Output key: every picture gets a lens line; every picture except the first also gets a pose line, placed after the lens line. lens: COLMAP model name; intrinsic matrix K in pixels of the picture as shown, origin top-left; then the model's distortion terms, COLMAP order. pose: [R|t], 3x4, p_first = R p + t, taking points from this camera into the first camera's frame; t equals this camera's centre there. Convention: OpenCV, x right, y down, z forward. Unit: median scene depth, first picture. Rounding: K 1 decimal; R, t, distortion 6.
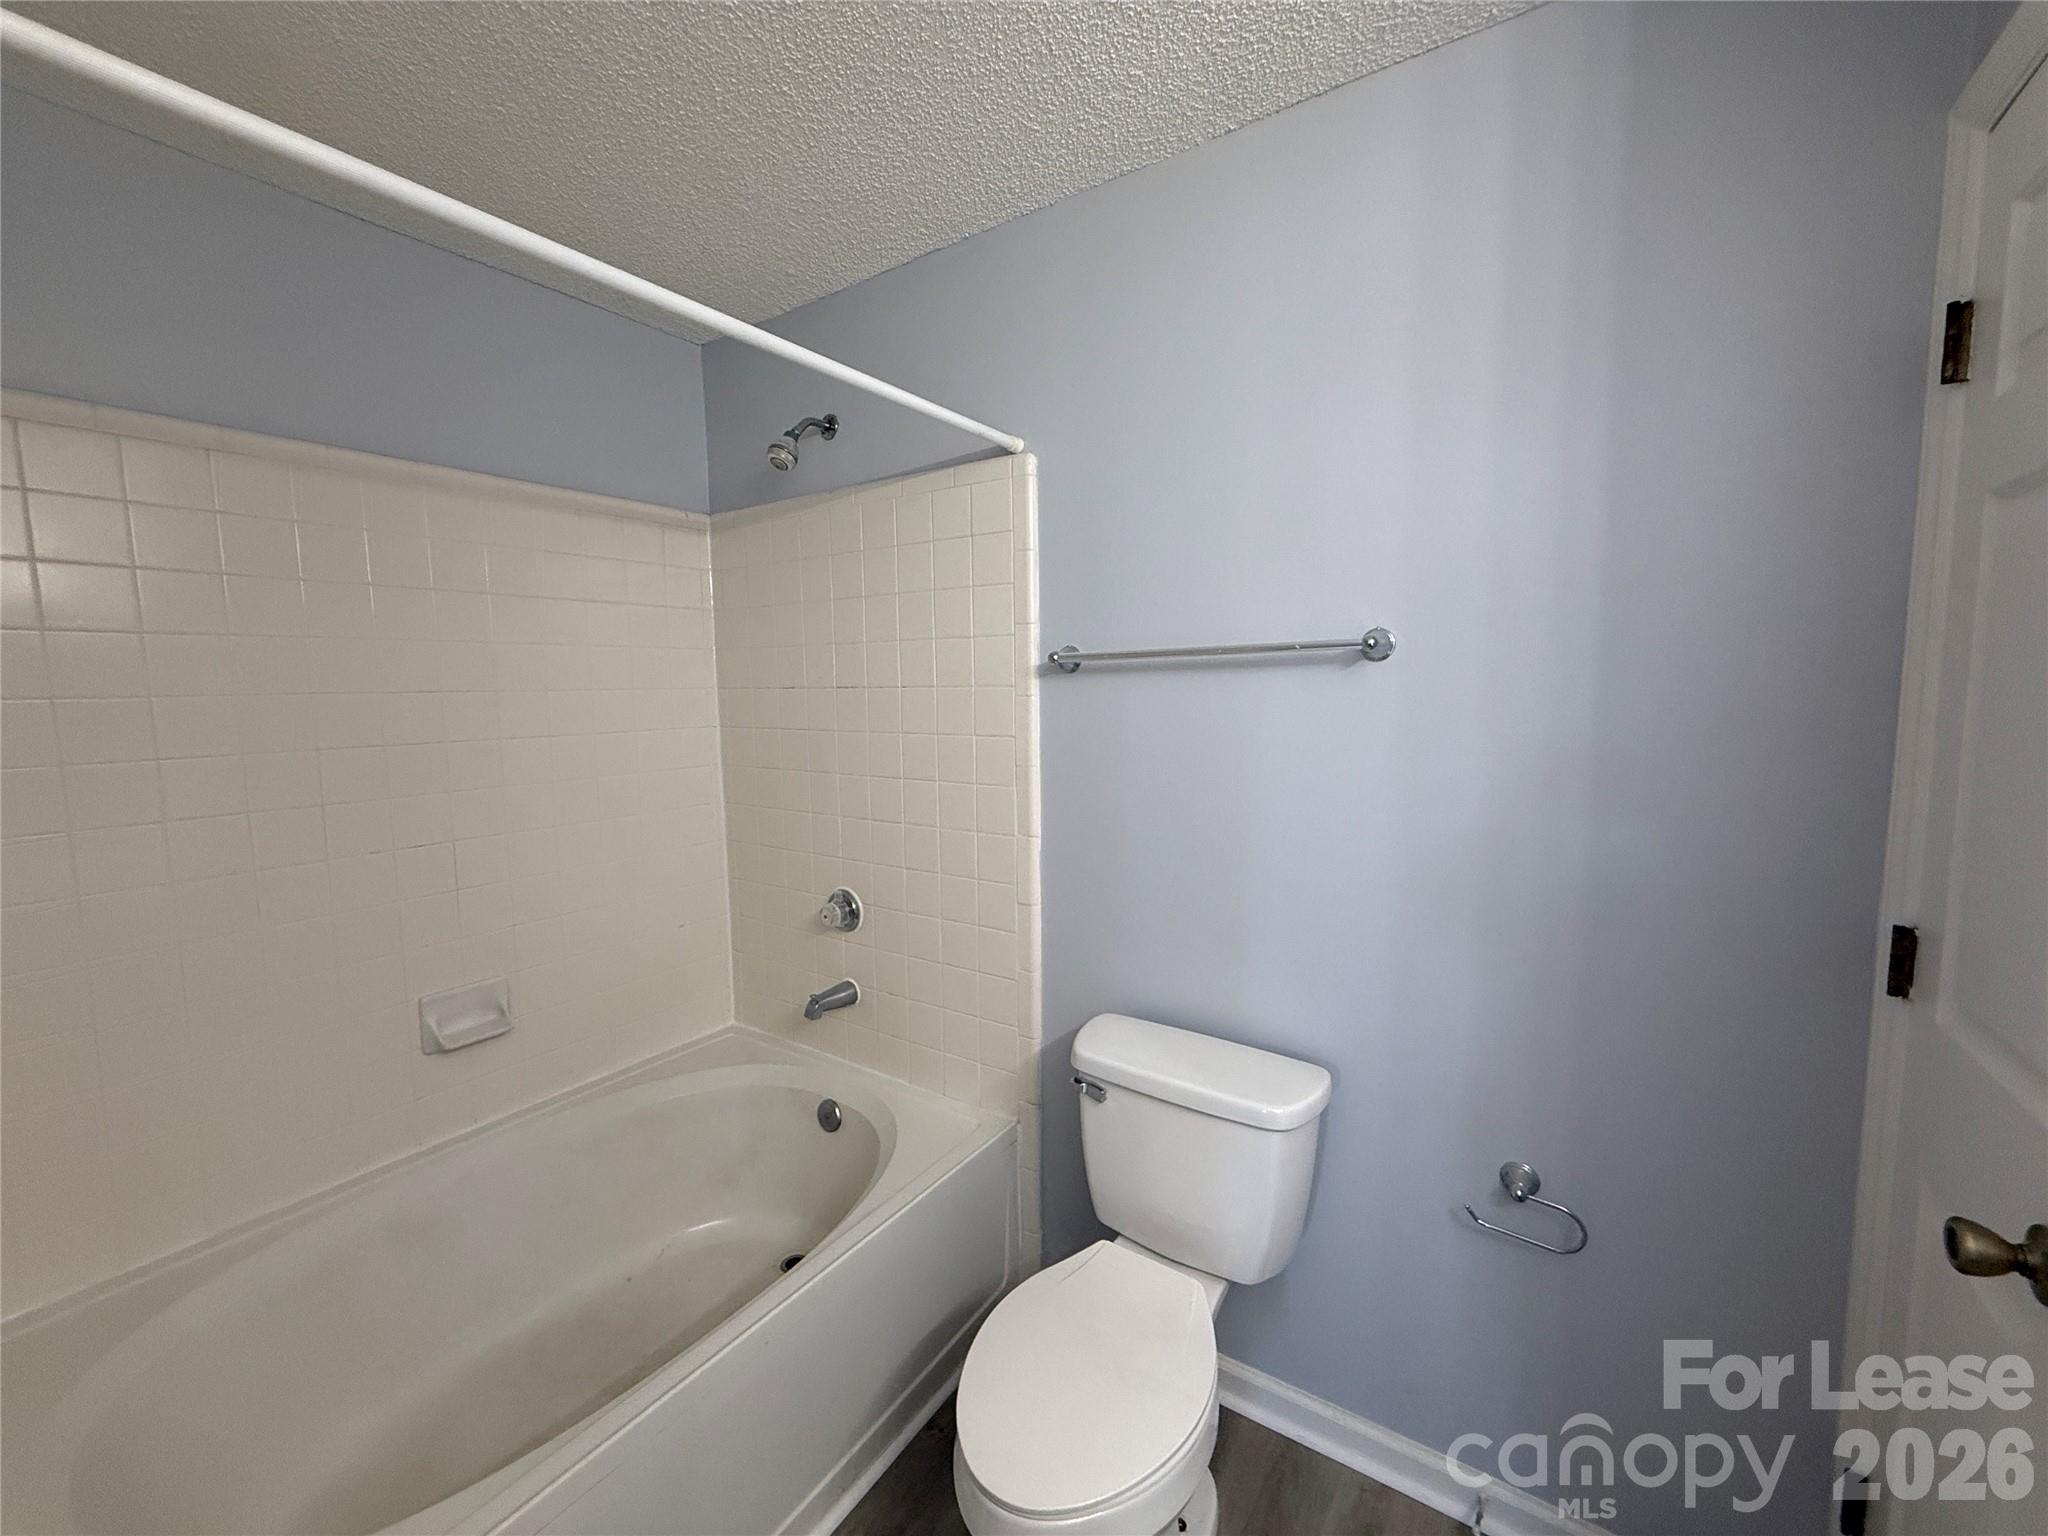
lens RADIAL K [[815.9, 0, 1022.3], [0, 815.9, 765.6], [0, 0, 1]] dist [0.000912, 0.000317]
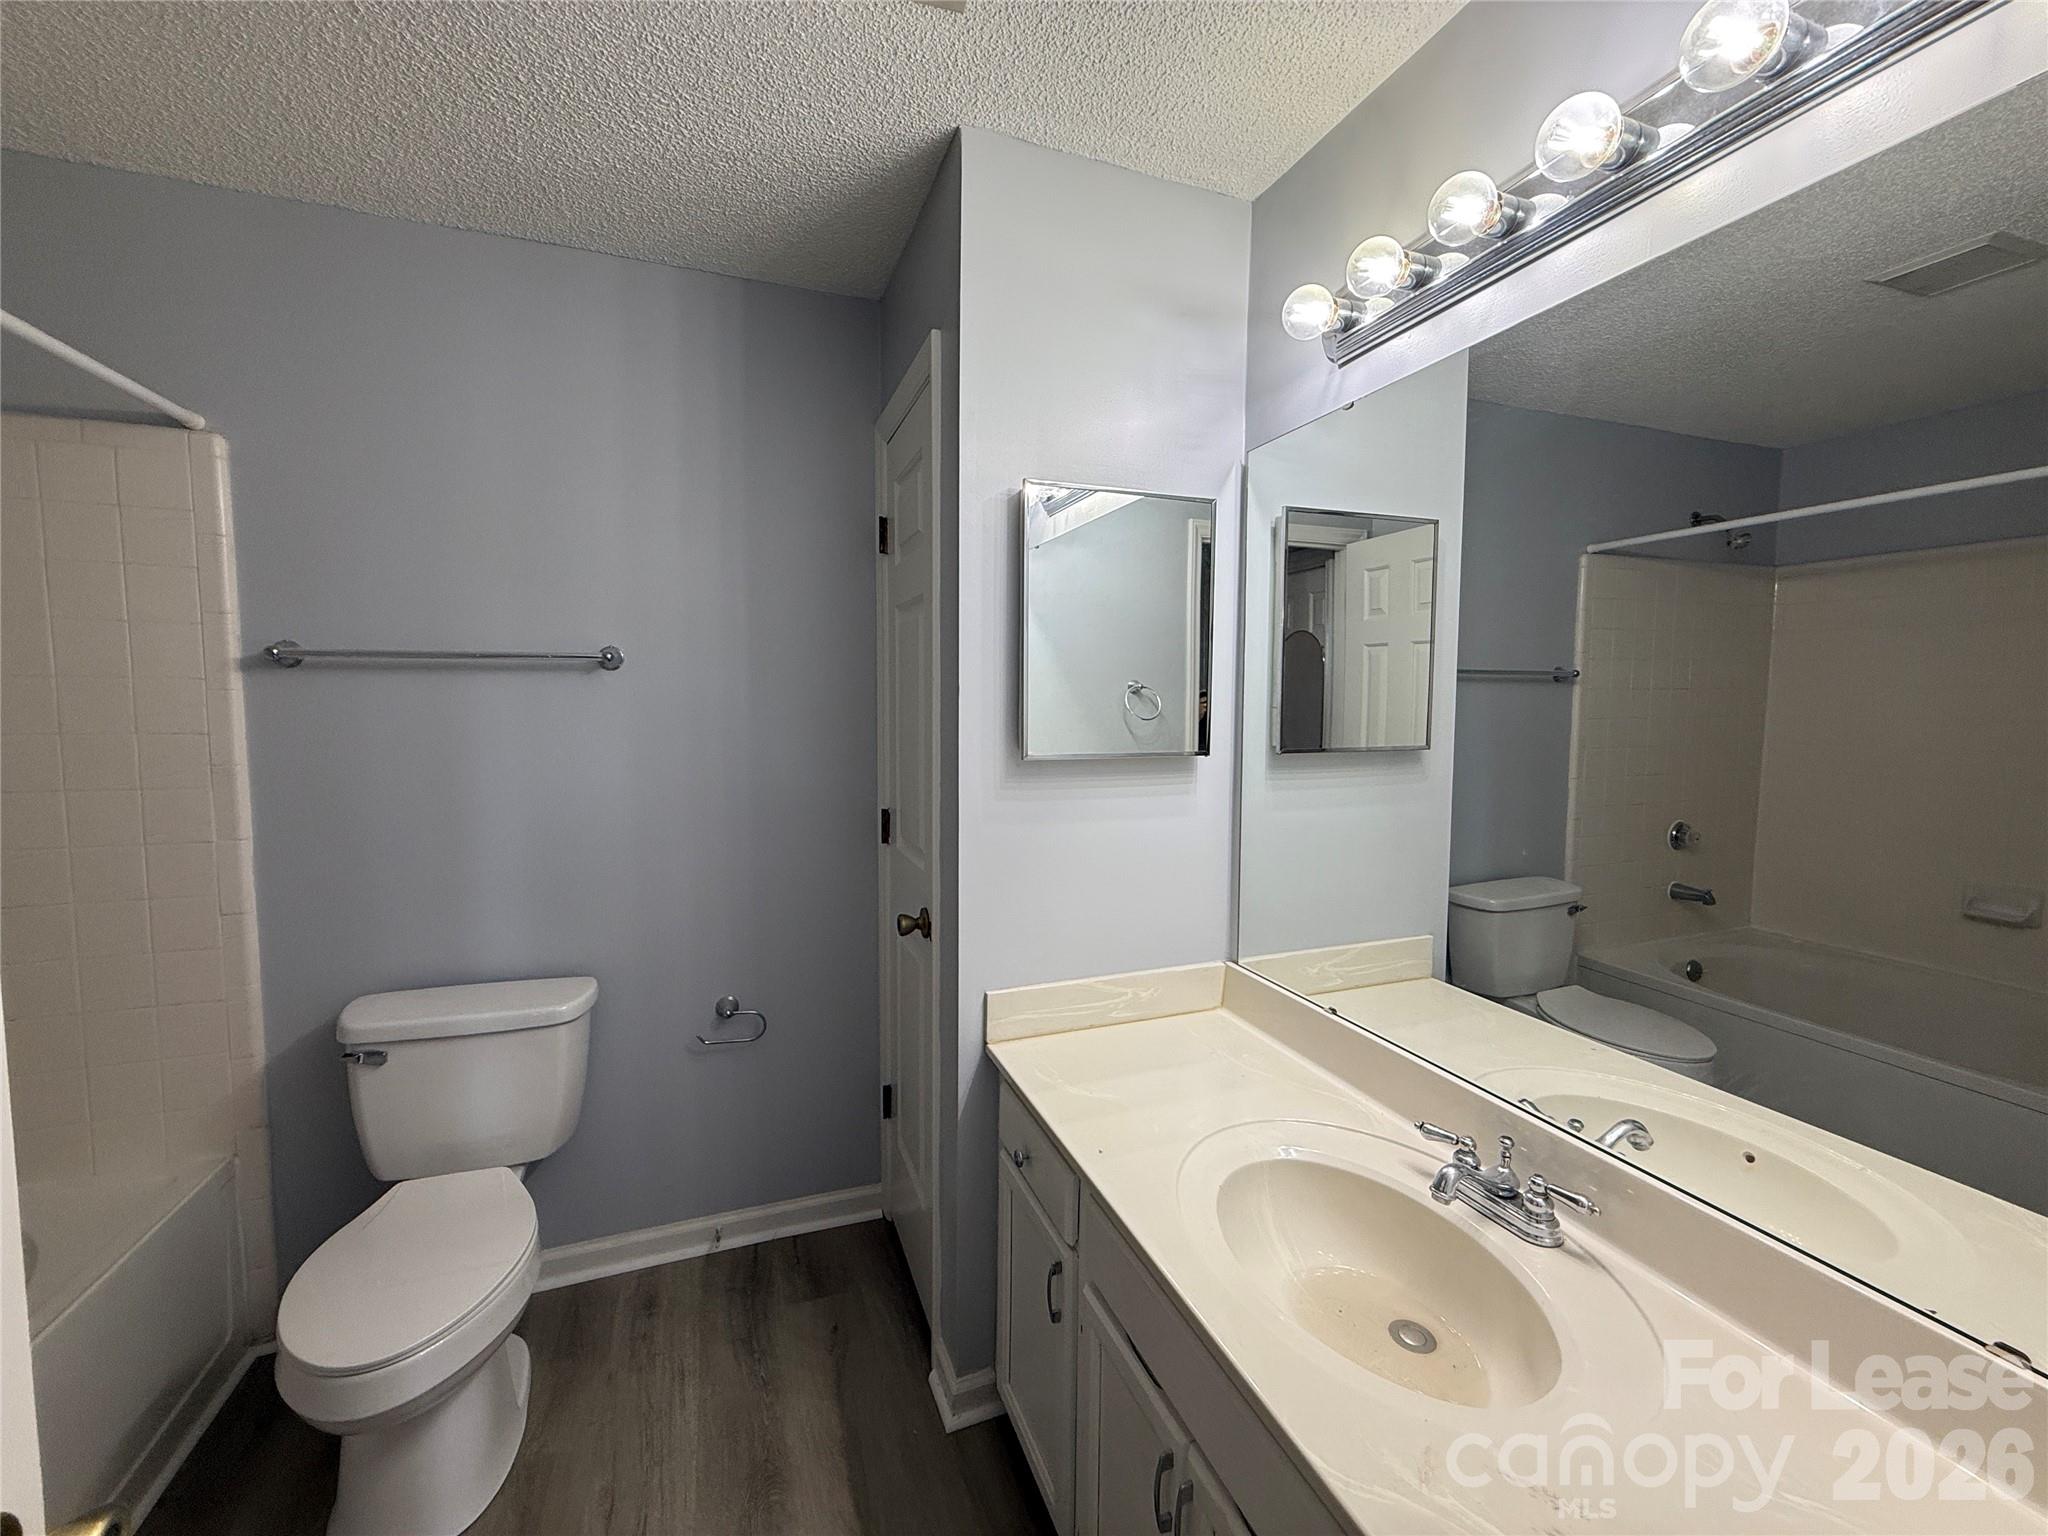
lens RADIAL K [[815.9, 0, 1022.5], [0, 815.9, 761.5], [0, 0, 1]] dist [0.000912, 0.000317]
pose [[0.581963, -0.037952, 0.812329, -0.266717], [0.066683, 0.997774, -0.001157, 0.068449], [-0.810477, 0.054842, 0.583198, -0.334353]]
